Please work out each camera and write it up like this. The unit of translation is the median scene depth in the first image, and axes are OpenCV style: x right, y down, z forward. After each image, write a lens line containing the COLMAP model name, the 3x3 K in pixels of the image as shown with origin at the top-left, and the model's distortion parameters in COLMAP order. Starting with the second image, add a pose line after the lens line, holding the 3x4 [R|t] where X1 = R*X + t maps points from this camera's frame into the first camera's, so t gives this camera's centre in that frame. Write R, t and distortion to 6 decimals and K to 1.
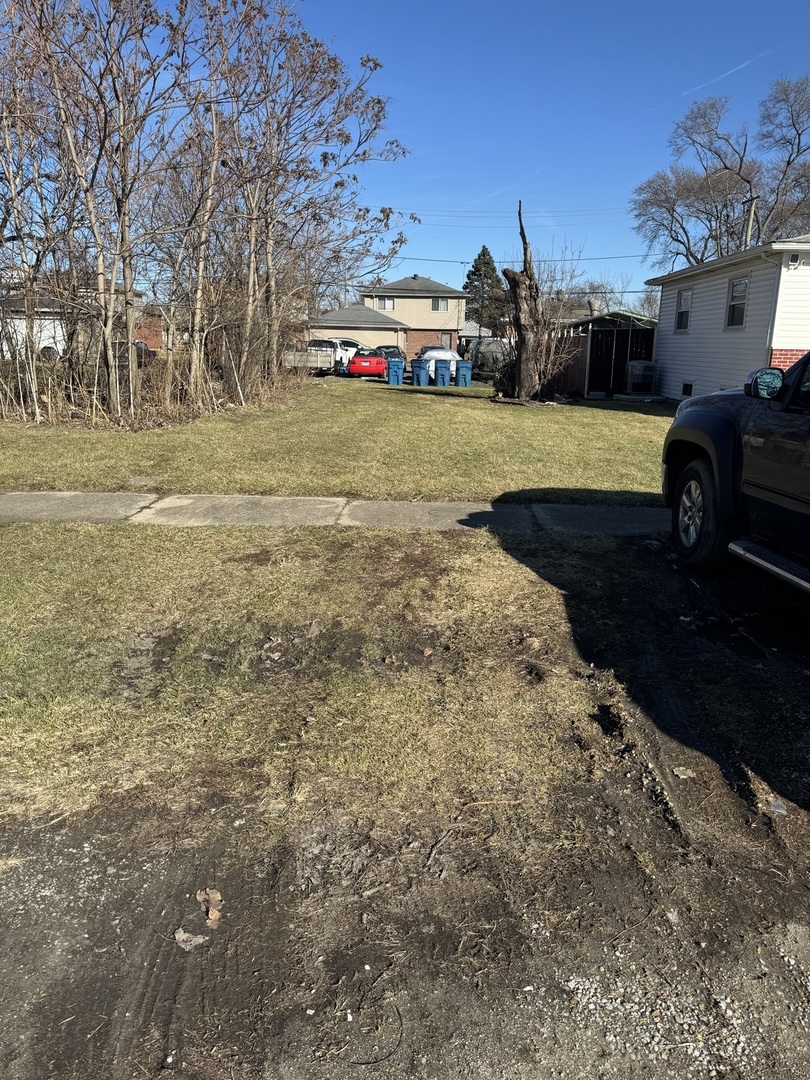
lens RADIAL K [[758.7, 0, 407.7], [0, 758.7, 541.4], [0, 0, 1]] dist [0.085348, -0.131819]
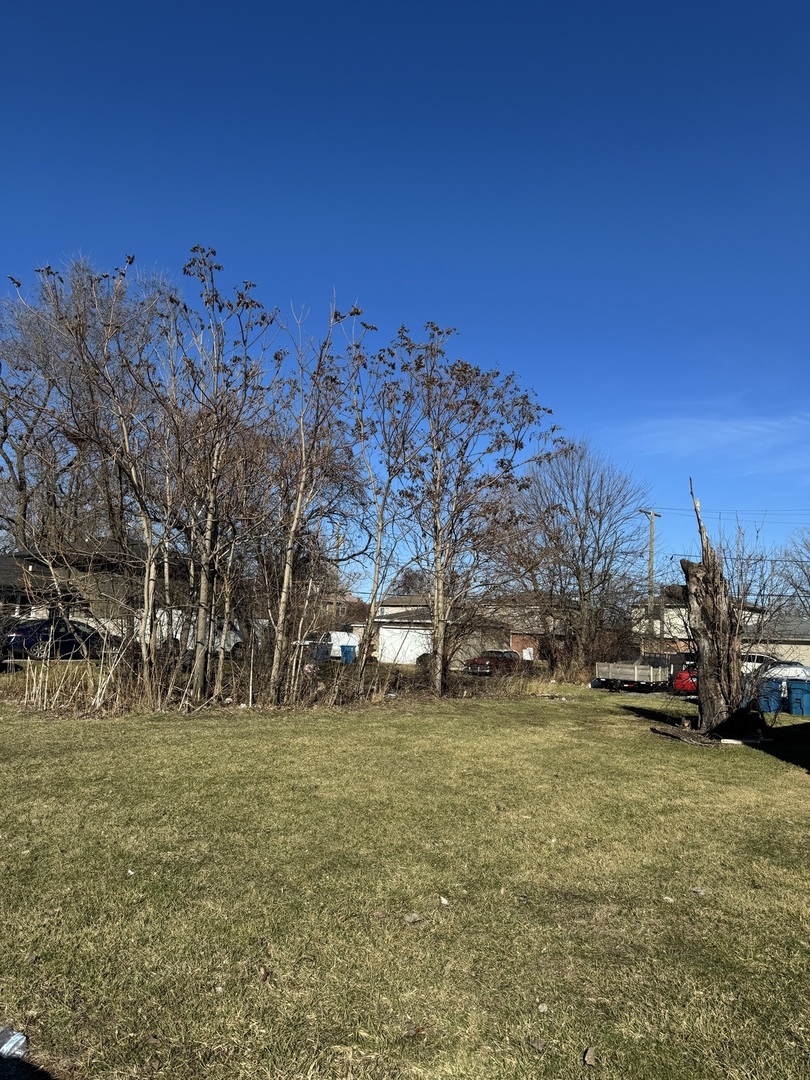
lens RADIAL K [[758.7, 0, 407.7], [0, 758.7, 541.4], [0, 0, 1]] dist [0.085348, -0.131819]
pose [[0.788428, -0.068343, -0.611319, 0.390555], [-0.178353, 0.925720, -0.333517, -0.067152], [0.588703, 0.371985, 0.717674, 0.280694]]
